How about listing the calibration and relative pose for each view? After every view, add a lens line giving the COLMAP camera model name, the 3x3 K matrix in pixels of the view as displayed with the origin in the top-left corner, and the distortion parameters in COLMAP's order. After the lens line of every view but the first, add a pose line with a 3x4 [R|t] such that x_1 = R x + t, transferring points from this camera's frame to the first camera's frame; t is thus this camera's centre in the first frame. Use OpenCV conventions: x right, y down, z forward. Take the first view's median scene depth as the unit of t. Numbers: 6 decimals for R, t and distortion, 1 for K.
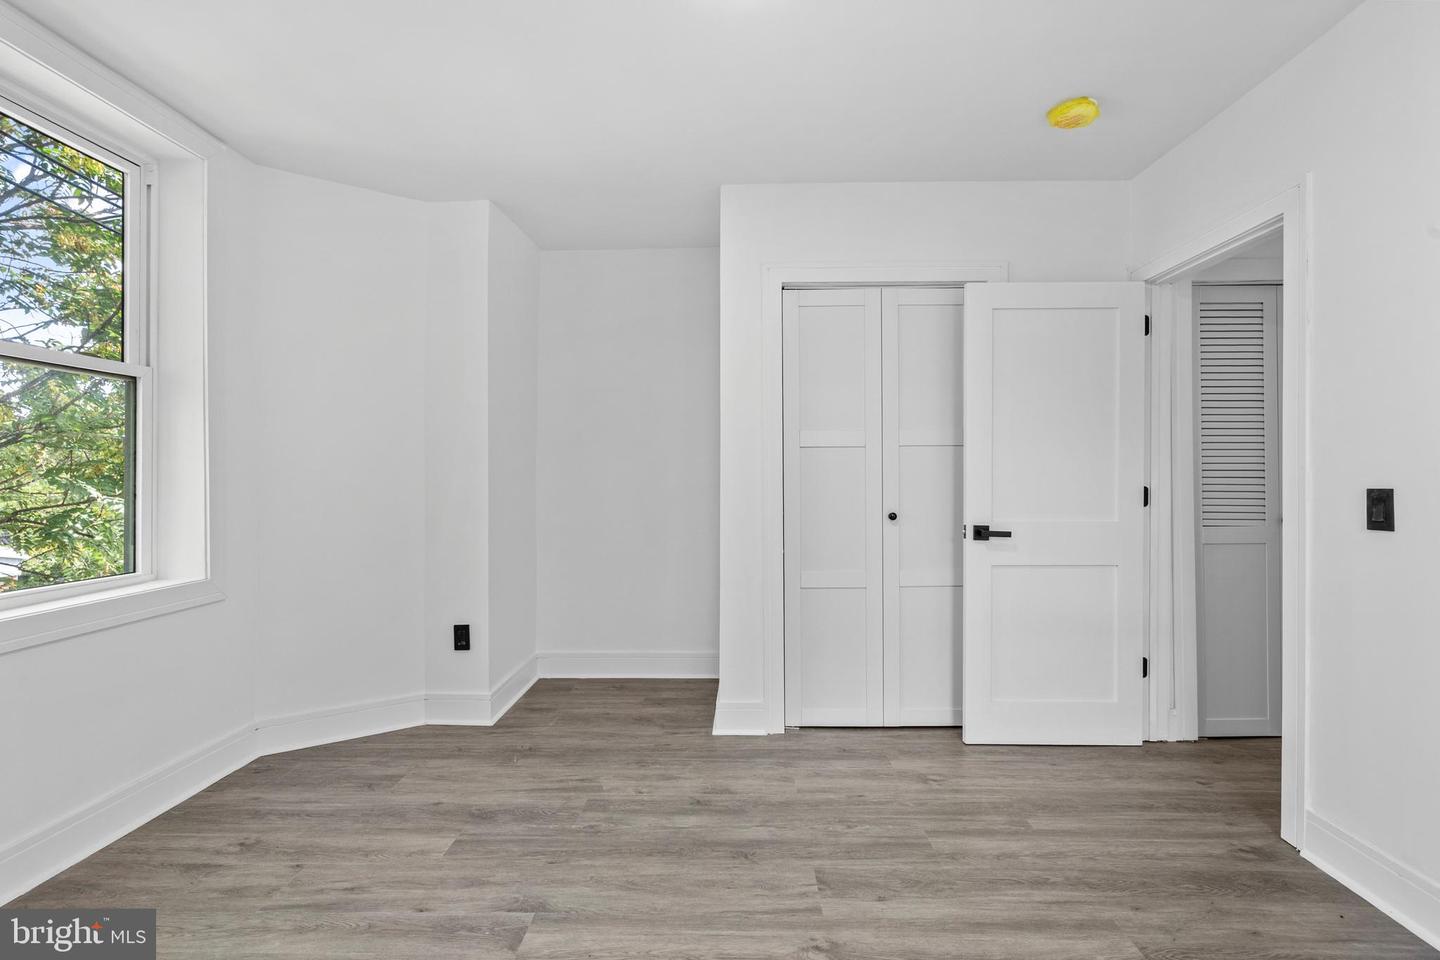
lens RADIAL K [[665.0, 0, 720.1], [0, 665.0, 476.7], [0, 0, 1]] dist [-0.000220, 0.000817]
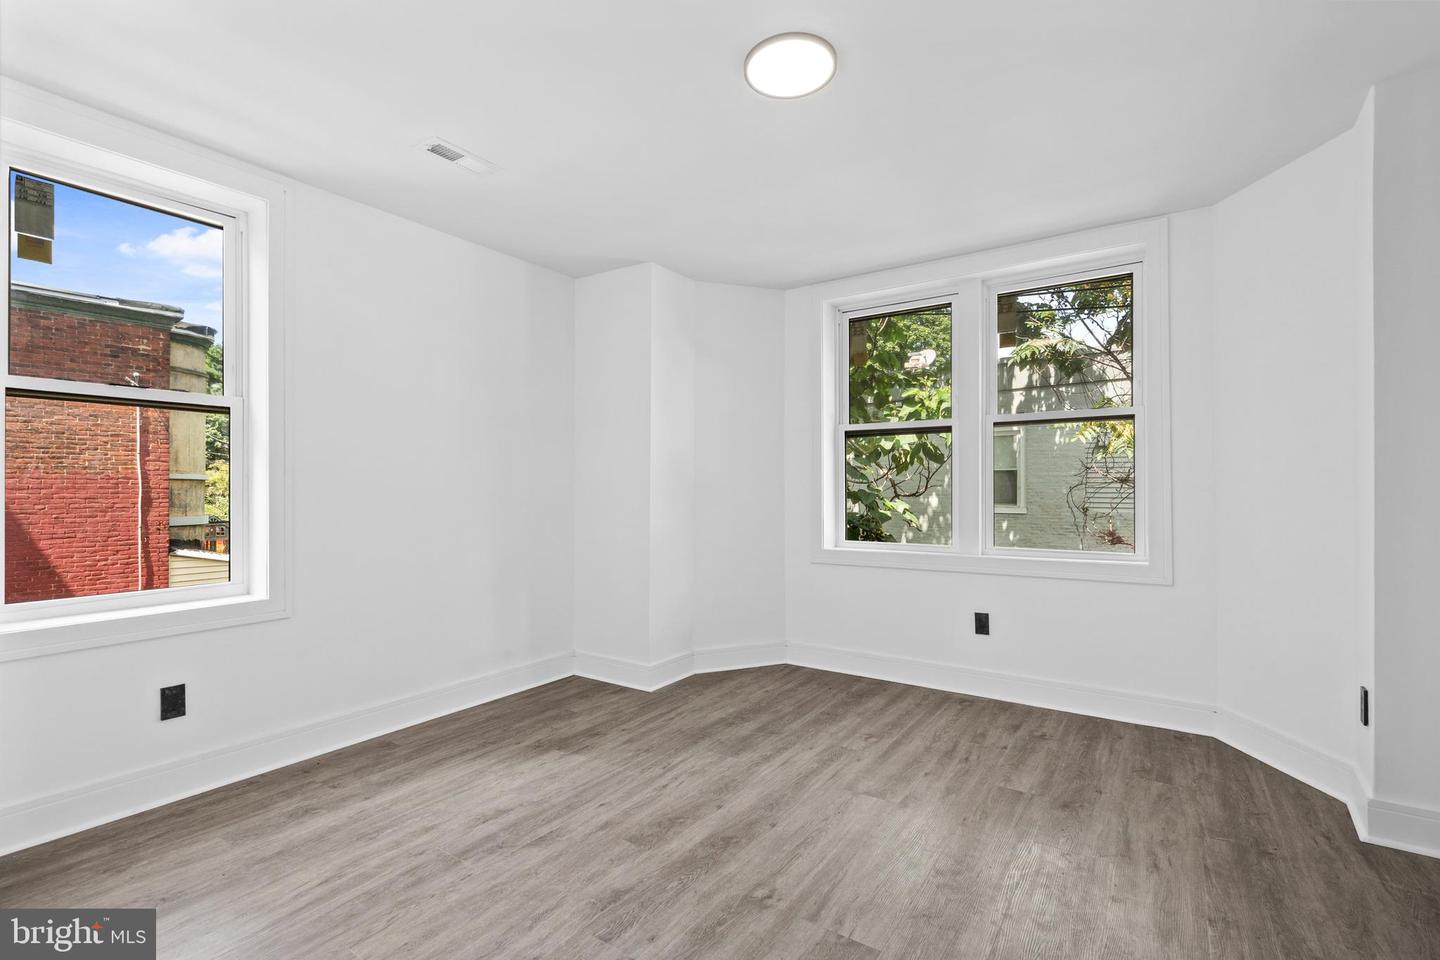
lens RADIAL K [[665.0, 0, 720.8], [0, 665.0, 483.8], [0, 0, 1]] dist [-0.000220, 0.000817]
pose [[-0.548762, -0.000793, -0.835978, 0.828007], [0.002421, 0.999994, -0.002538, 0.002516], [0.835975, -0.003416, -0.548757, 1.128498]]
